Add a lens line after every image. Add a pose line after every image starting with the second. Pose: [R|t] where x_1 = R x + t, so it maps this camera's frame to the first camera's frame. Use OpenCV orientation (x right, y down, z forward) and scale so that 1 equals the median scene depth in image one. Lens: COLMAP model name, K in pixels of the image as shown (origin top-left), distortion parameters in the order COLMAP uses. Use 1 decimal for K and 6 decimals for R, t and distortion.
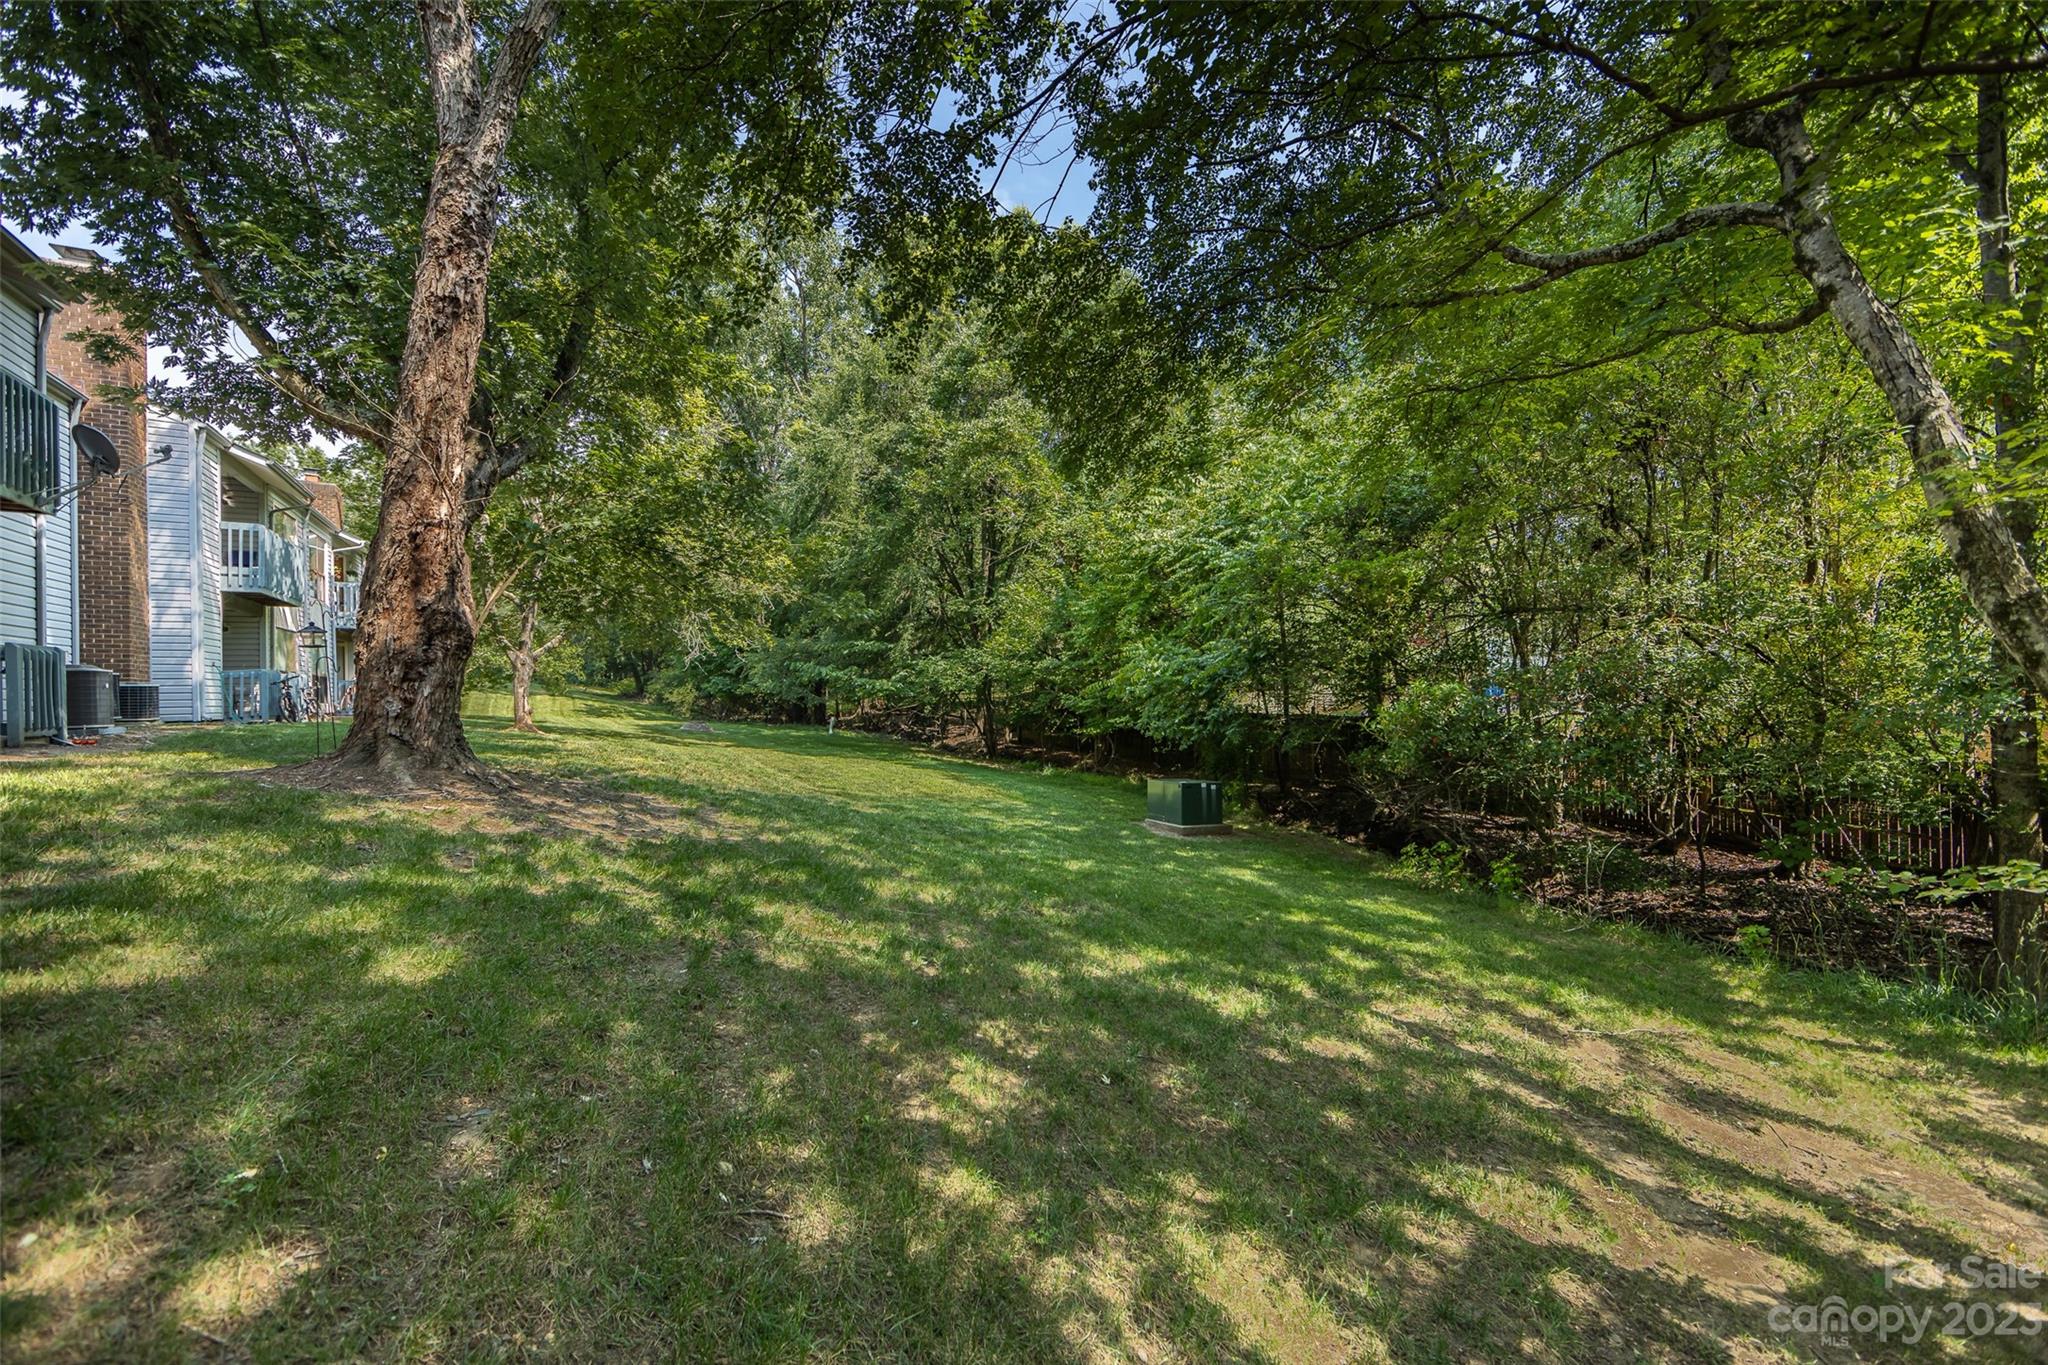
lens RADIAL K [[807.8, 0, 1023.4], [0, 807.8, 686.7], [0, 0, 1]] dist [-0.002106, 0.000061]
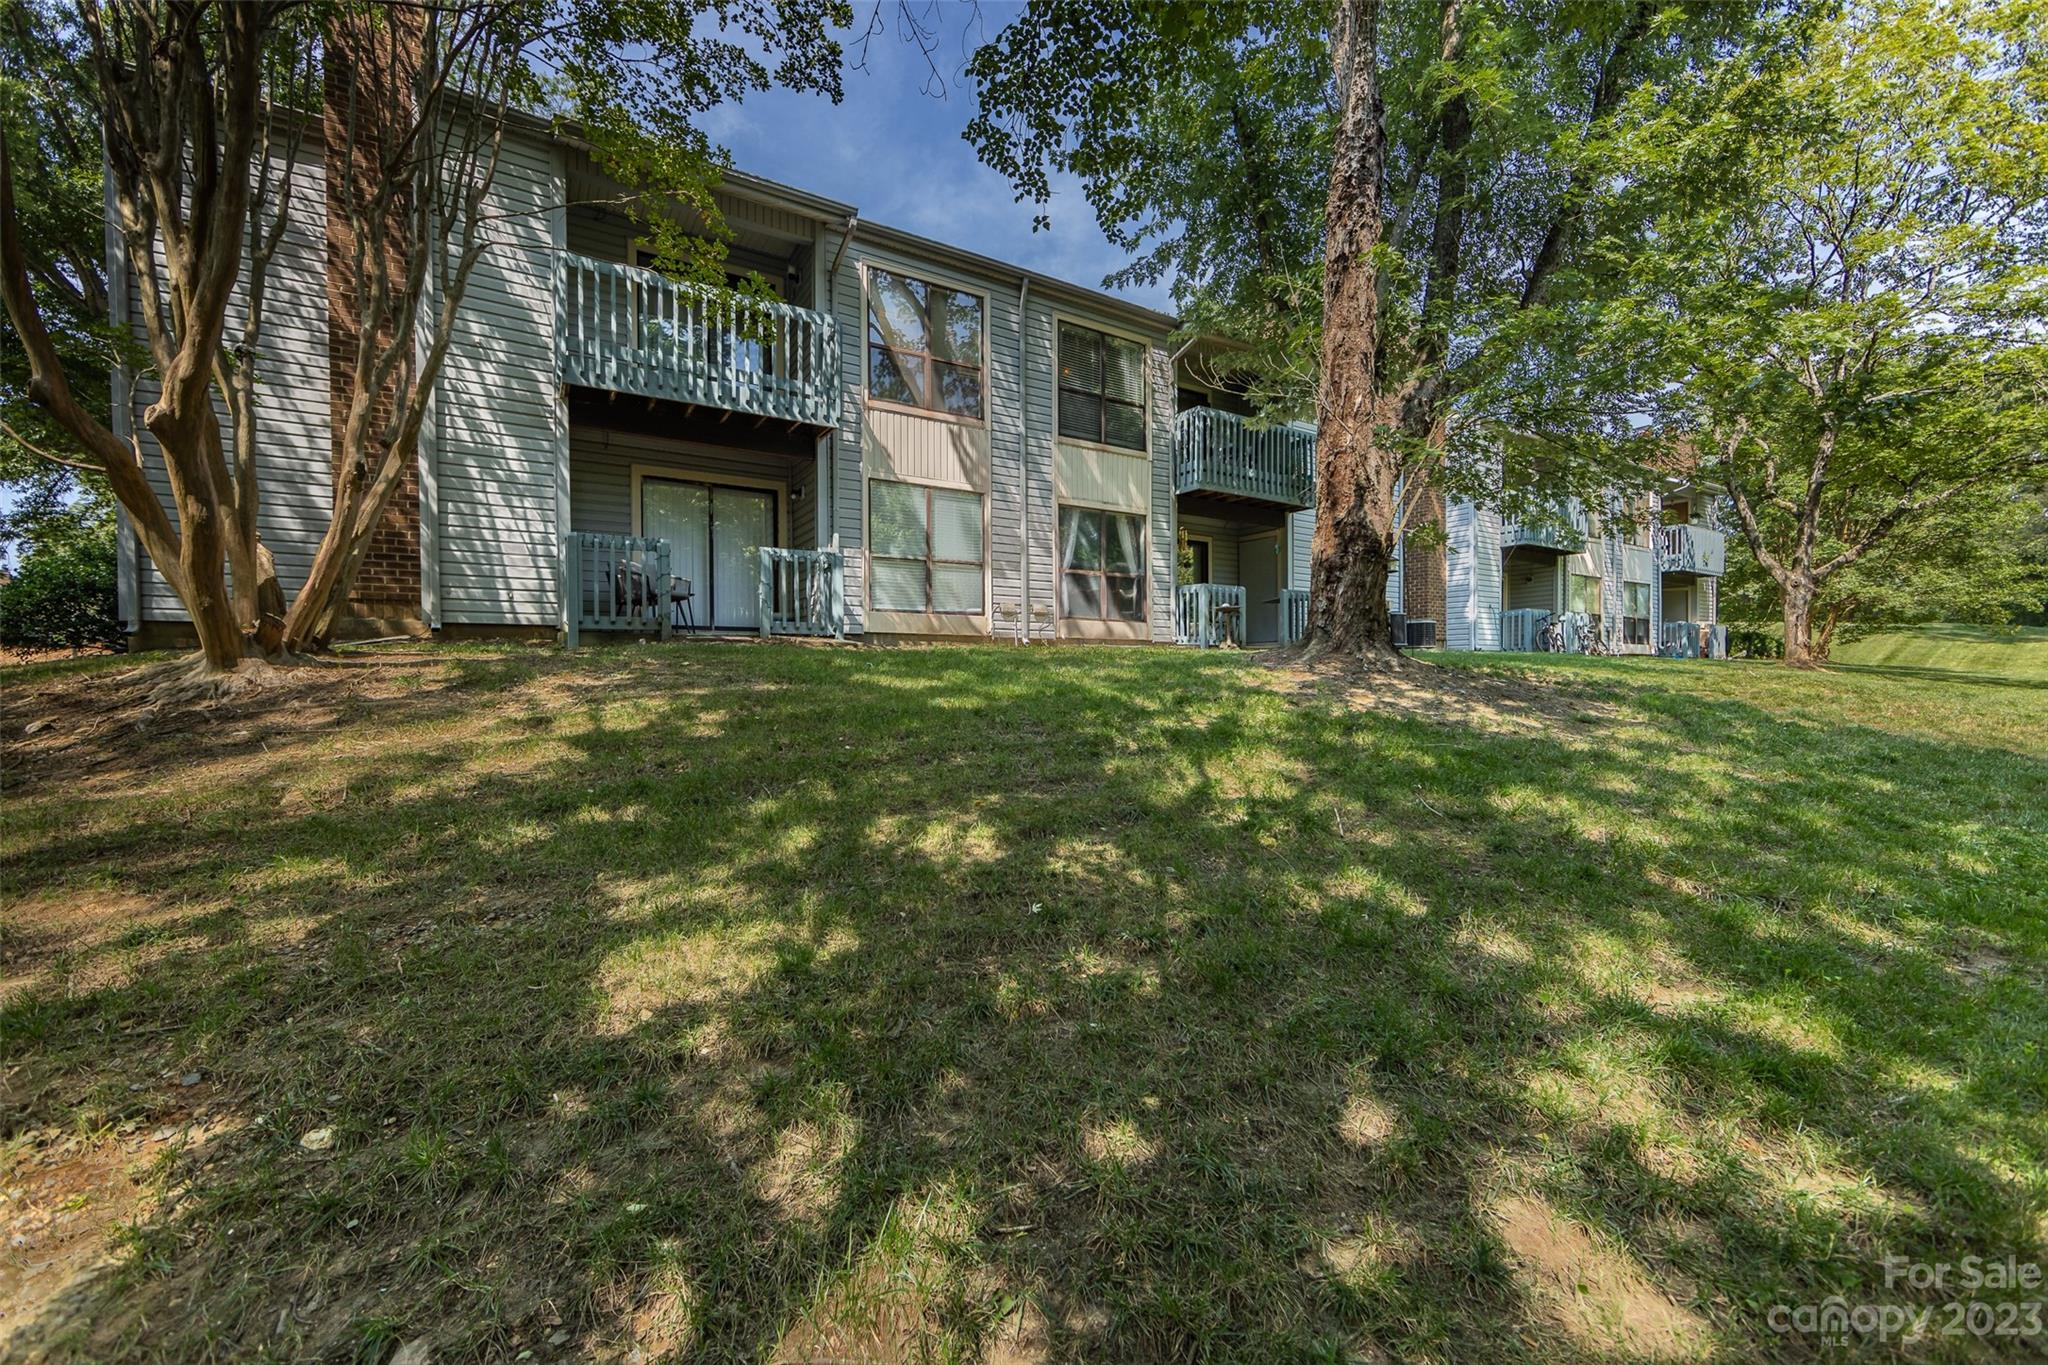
lens RADIAL K [[807.8, 0, 1023.8], [0, 807.8, 691.9], [0, 0, 1]] dist [-0.002106, 0.000061]
pose [[0.019882, 0.030901, -0.999325, 0.483031], [0.009594, 0.999470, 0.031096, 0.116990], [0.999756, -0.010206, 0.019575, 0.494104]]
